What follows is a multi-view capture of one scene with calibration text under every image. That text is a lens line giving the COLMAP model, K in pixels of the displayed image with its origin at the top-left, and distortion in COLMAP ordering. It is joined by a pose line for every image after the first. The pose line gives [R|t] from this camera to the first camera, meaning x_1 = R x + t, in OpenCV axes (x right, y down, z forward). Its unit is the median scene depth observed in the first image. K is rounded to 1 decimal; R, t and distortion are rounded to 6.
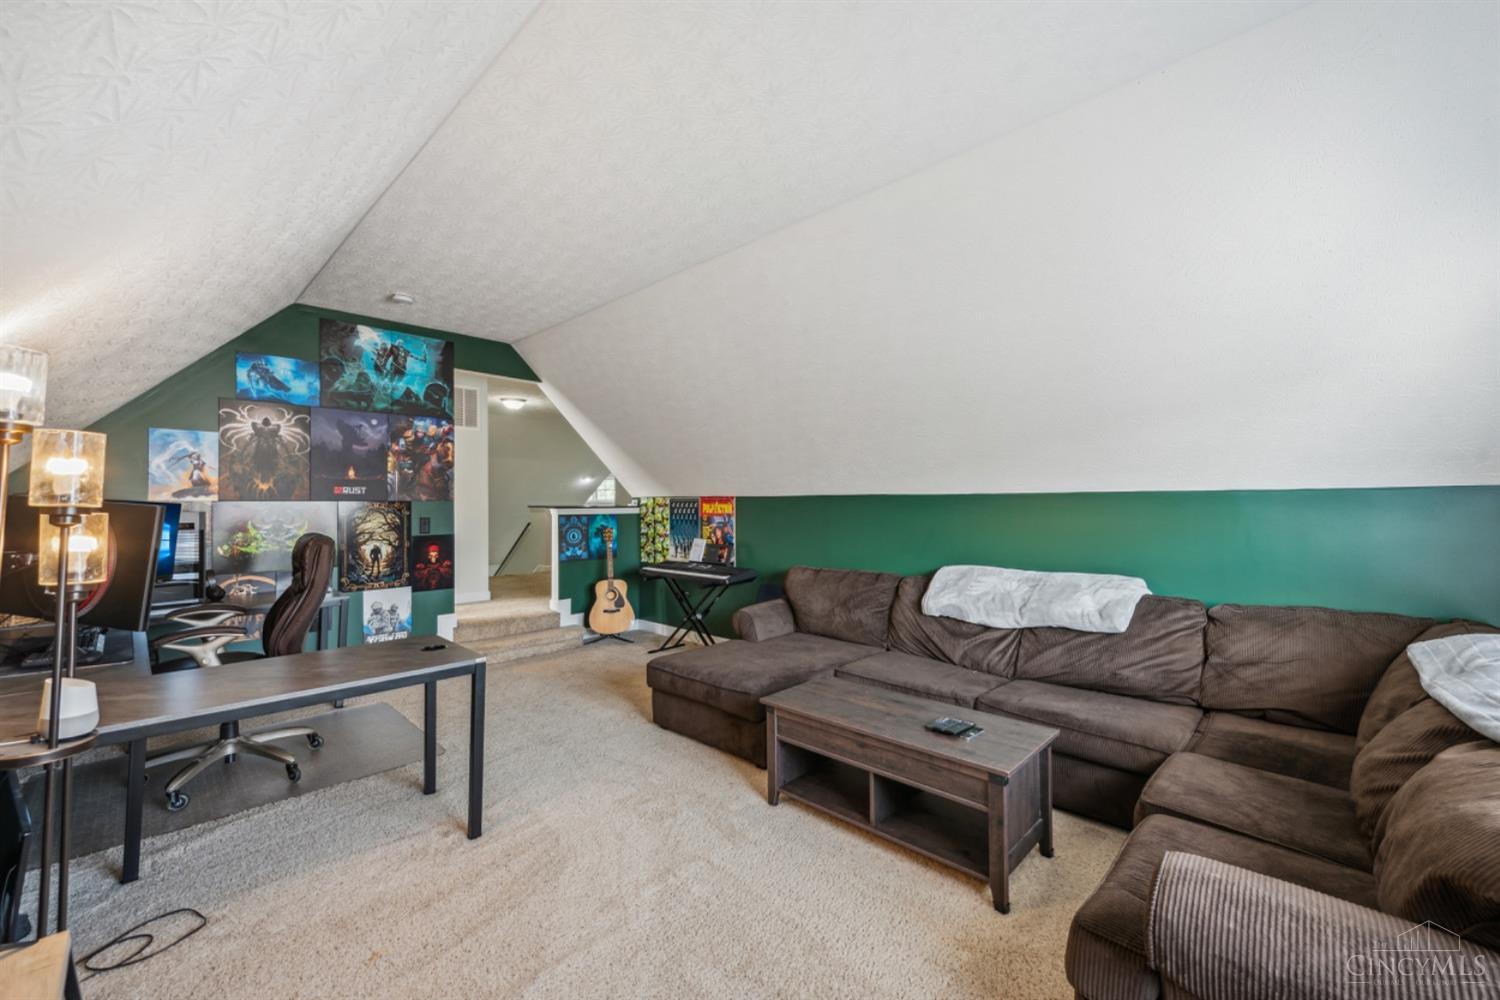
lens RADIAL K [[613.2, 0, 775.4], [0, 613.2, 513.6], [0, 0, 1]] dist [0.012227, -0.004383]
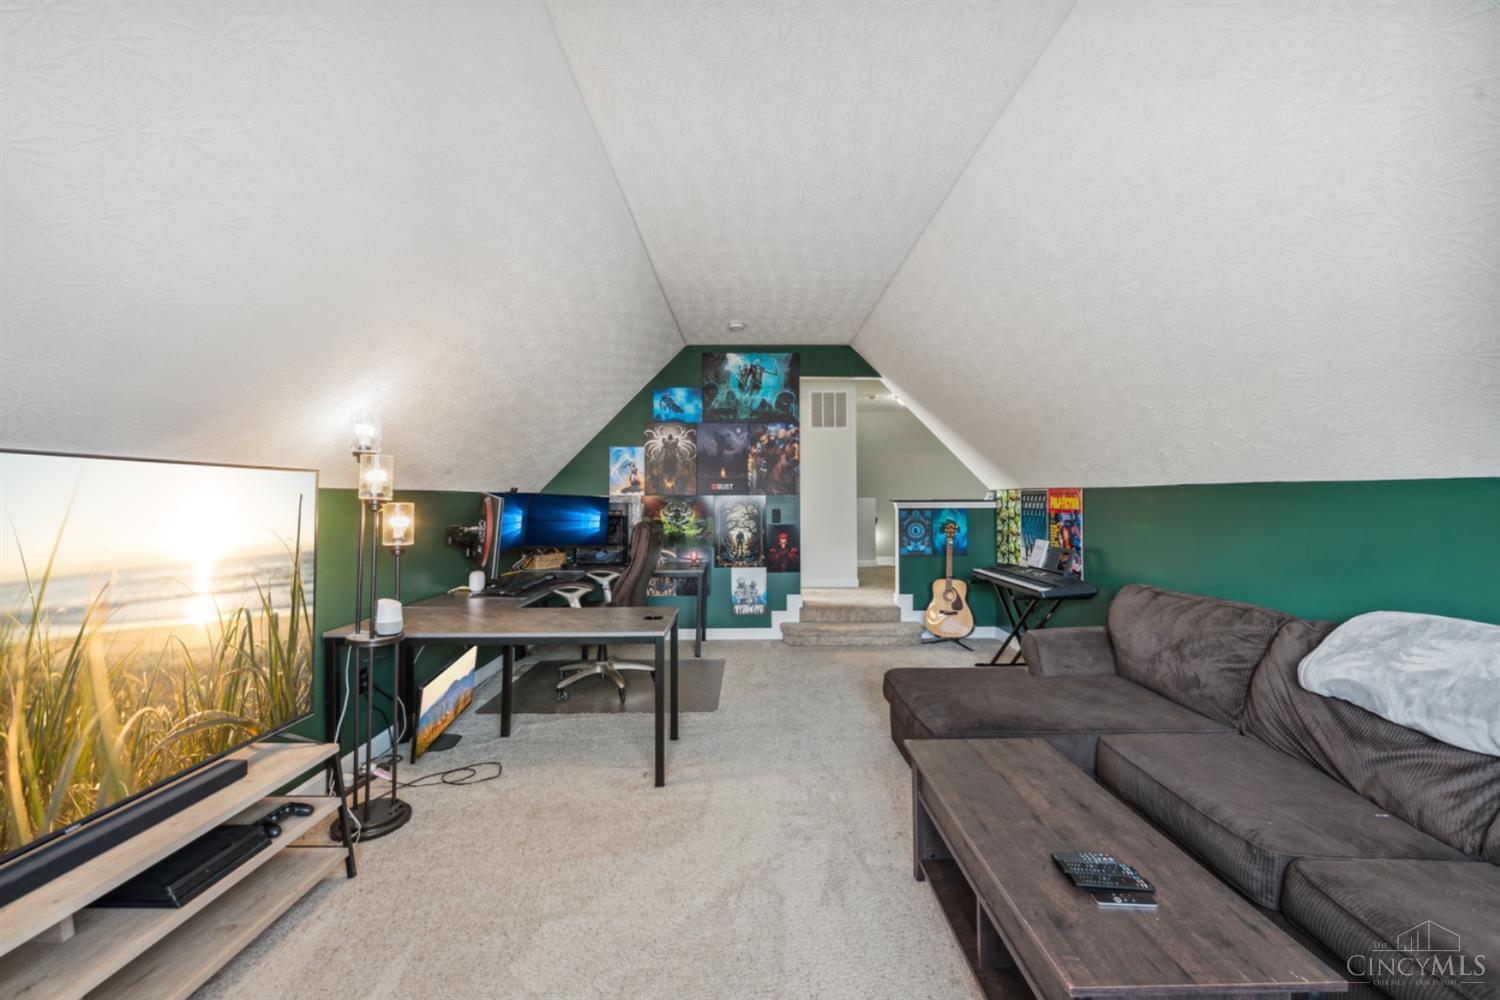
lens RADIAL K [[613.2, 0, 752.7], [0, 613.2, 510.4], [0, 0, 1]] dist [0.012227, -0.004383]
pose [[0.686824, 0.015682, -0.726654, 0.271153], [-0.011428, 0.999877, 0.010776, -0.003712], [0.726733, 0.000903, 0.686919, 0.195540]]
